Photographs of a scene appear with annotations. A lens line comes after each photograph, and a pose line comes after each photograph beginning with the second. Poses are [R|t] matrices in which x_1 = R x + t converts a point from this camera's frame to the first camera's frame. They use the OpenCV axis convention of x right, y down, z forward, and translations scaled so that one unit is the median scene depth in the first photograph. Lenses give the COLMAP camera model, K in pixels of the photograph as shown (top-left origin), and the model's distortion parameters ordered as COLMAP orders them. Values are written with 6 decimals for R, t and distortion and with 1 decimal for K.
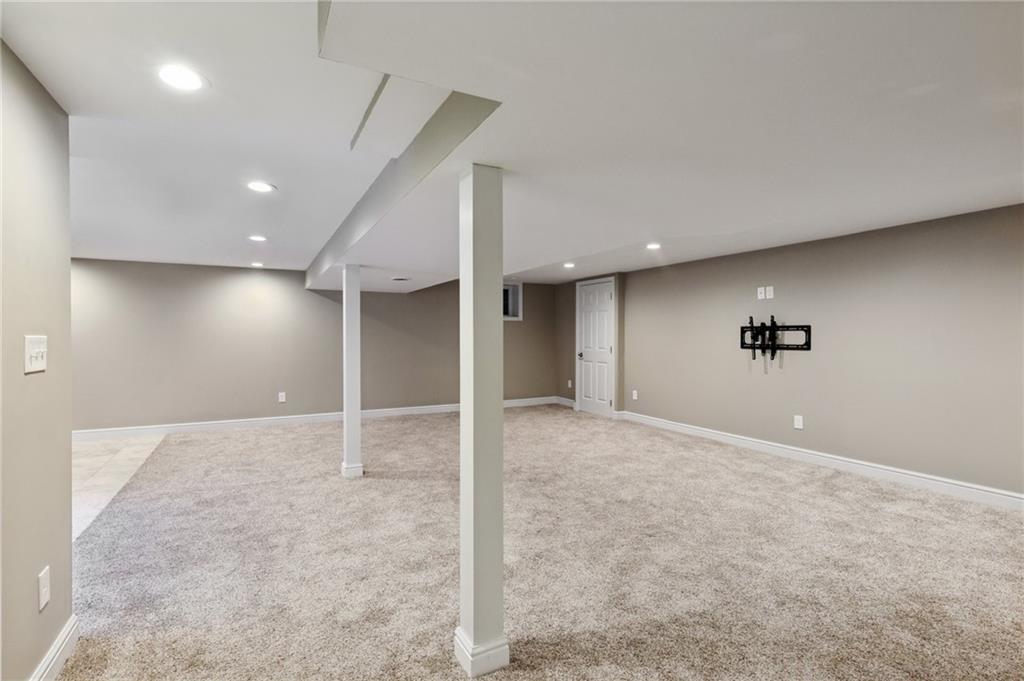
lens RADIAL K [[476.8, 0, 513.0], [0, 476.8, 334.4], [0, 0, 1]] dist [-0.000788, -0.000243]
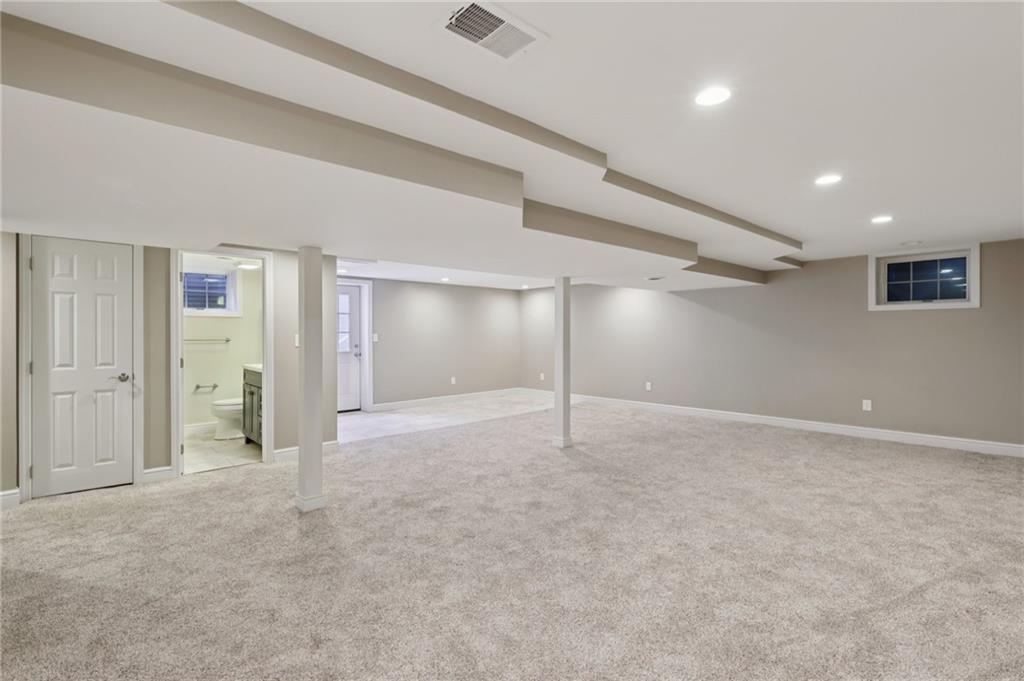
lens RADIAL K [[476.8, 0, 513.0], [0, 476.8, 334.4], [0, 0, 1]] dist [-0.000788, -0.000243]
pose [[0.250782, -0.011699, -0.967973, 0.753405], [0.009944, 0.999905, -0.009509, 0.005933], [0.967992, -0.007240, 0.250875, 0.492749]]
